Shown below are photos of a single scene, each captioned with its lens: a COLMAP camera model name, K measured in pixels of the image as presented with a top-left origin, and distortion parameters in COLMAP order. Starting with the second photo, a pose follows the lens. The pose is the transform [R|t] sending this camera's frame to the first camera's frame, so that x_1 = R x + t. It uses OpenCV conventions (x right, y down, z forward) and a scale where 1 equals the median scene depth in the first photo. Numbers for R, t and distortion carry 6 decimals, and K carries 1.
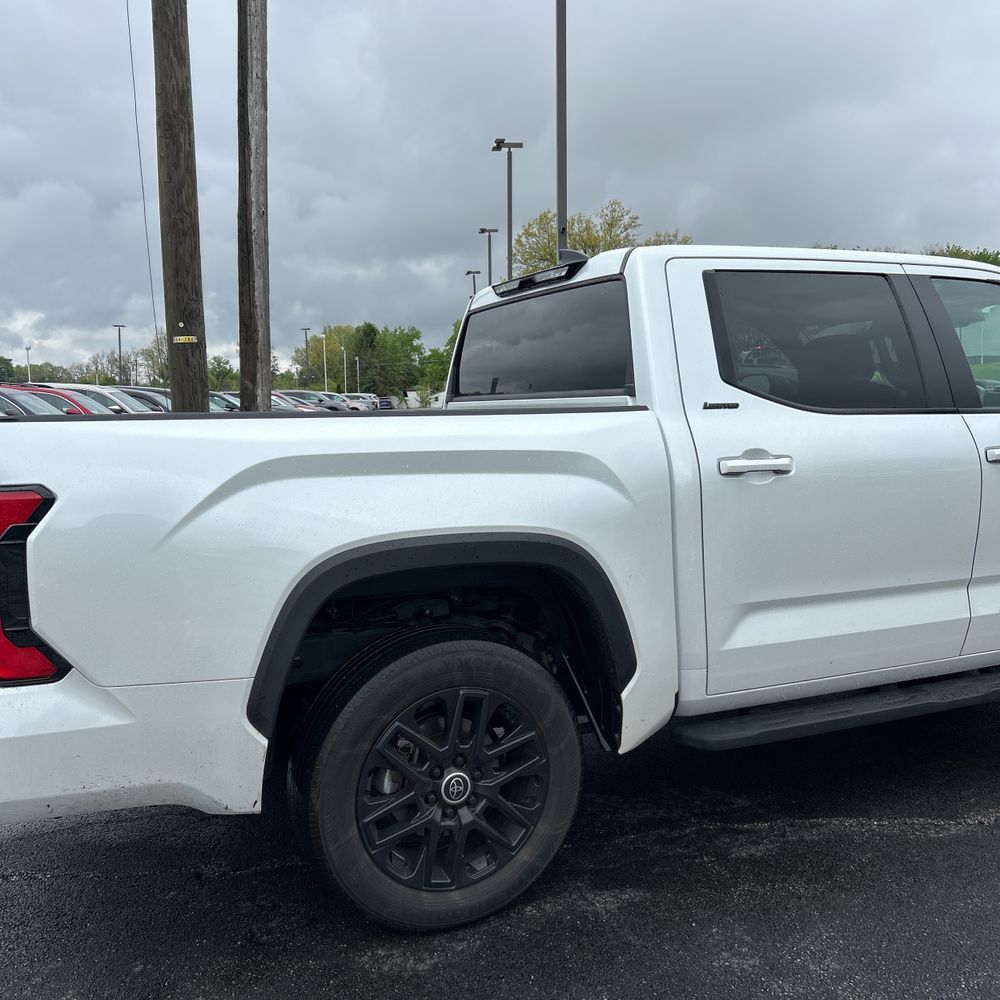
lens RADIAL K [[1027.1, 0, 502.9], [0, 1027.1, 501.5], [0, 0, 1]] dist [0.020689, 0.000000]
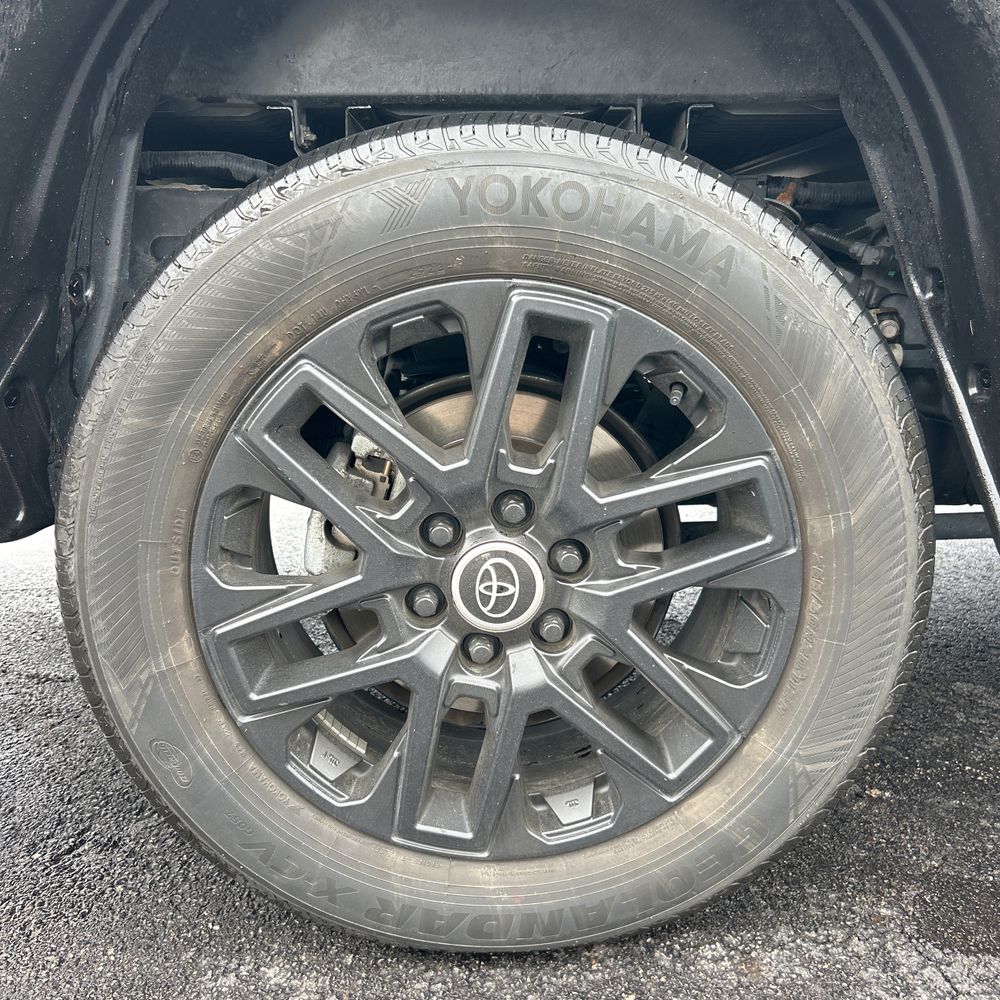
lens RADIAL K [[1027.1, 0, 508.1], [0, 1027.1, 483.3], [0, 0, 1]] dist [0.020689, 0.000000]
pose [[0.910323, 0.110617, -0.398843, 0.087064], [-0.050048, 0.985973, 0.159225, 0.185928], [0.410861, -0.124985, 0.903090, 0.681878]]
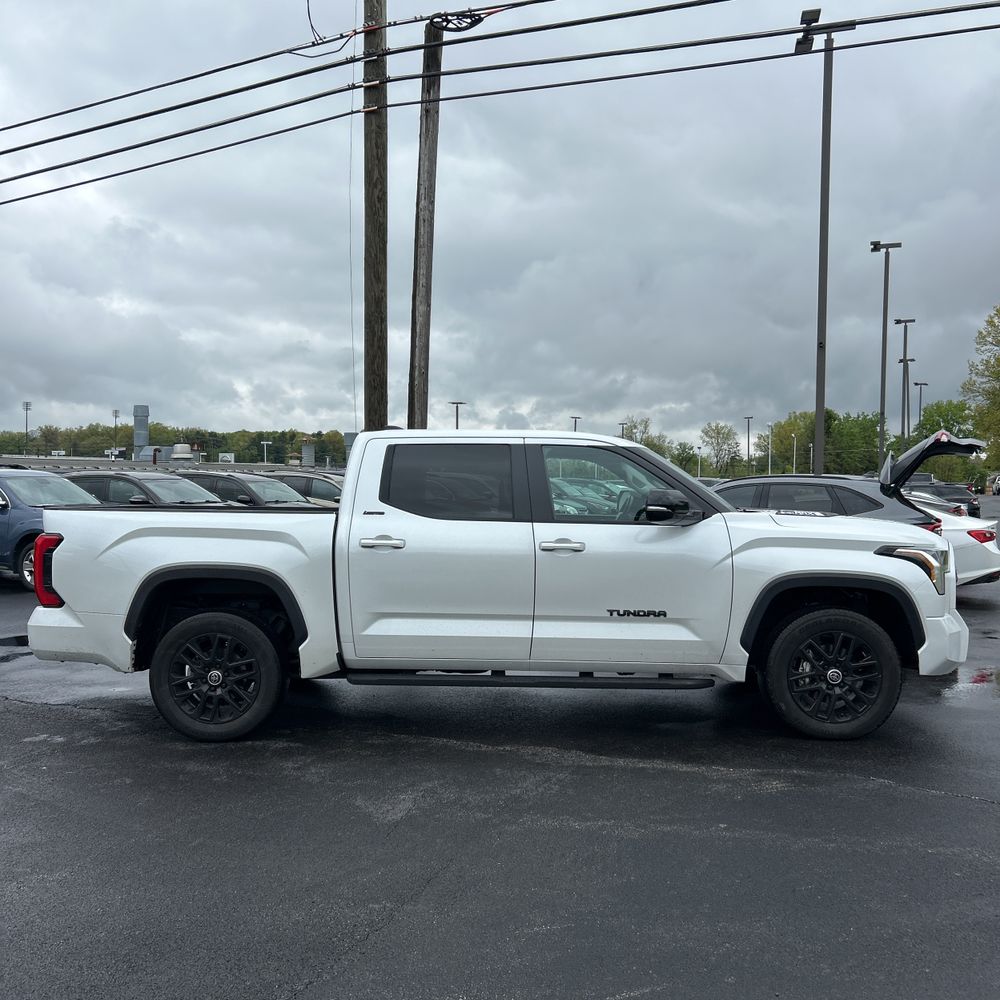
lens RADIAL K [[1027.1, 0, 501.9], [0, 1027.1, 492.4], [0, 0, 1]] dist [0.020689, 0.000000]
pose [[0.898503, 0.026345, -0.438176, 1.465946], [-0.065755, 0.995012, -0.075010, 0.000685], [0.434014, 0.096209, 0.895754, -0.773060]]
